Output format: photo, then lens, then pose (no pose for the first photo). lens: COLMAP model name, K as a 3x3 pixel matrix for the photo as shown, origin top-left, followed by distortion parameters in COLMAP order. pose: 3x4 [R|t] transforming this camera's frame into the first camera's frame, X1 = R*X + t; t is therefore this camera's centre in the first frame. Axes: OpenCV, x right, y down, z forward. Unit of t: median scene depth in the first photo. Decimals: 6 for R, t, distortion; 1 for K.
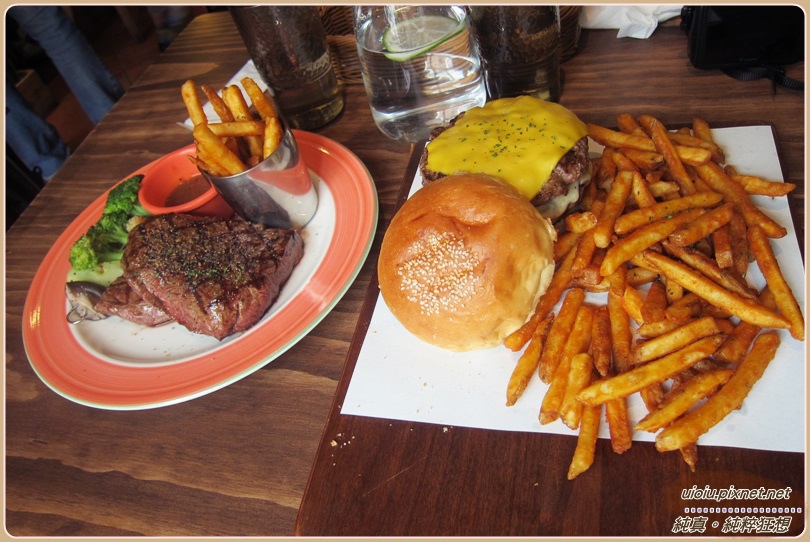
lens RADIAL K [[657.4, 0, 405.0], [0, 657.4, 271.0], [0, 0, 1]] dist [-0.041008, -0.006383]
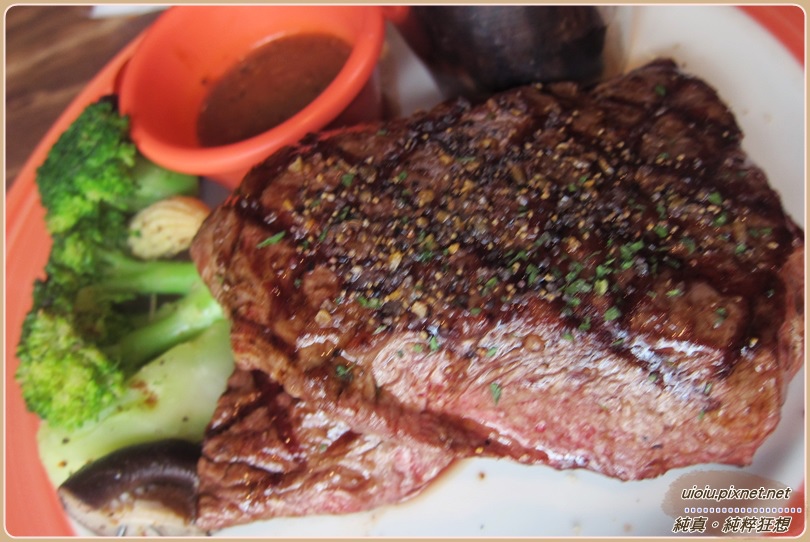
lens RADIAL K [[657.4, 0, 405.0], [0, 657.4, 271.0], [0, 0, 1]] dist [-0.041008, -0.006383]
pose [[0.913382, -0.374262, 0.160191, -0.291095], [0.354859, 0.924787, 0.137277, -0.042179], [-0.199520, -0.068541, 0.977494, 0.516005]]
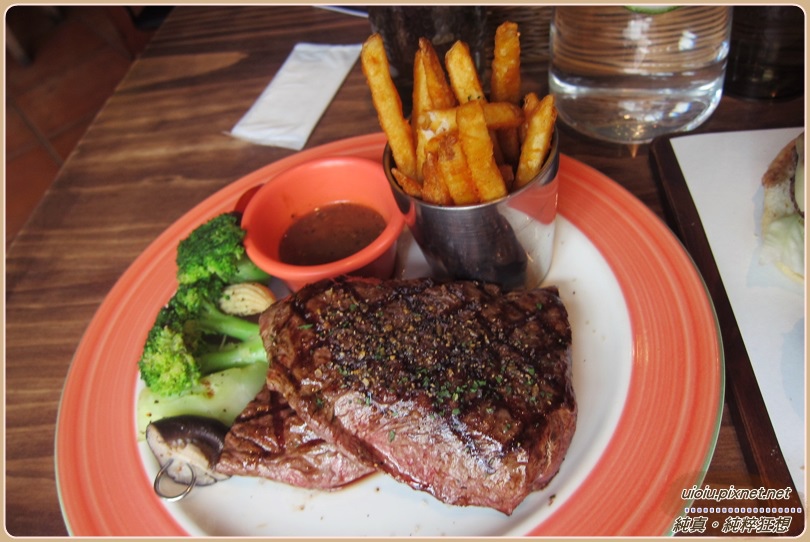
lens RADIAL K [[657.4, 0, 405.0], [0, 657.4, 271.0], [0, 0, 1]] dist [-0.041008, -0.006383]
pose [[0.984185, -0.074312, 0.160803, -0.294480], [0.079851, 0.996406, -0.028255, -0.054867], [-0.158125, 0.040648, 0.986582, 0.331076]]
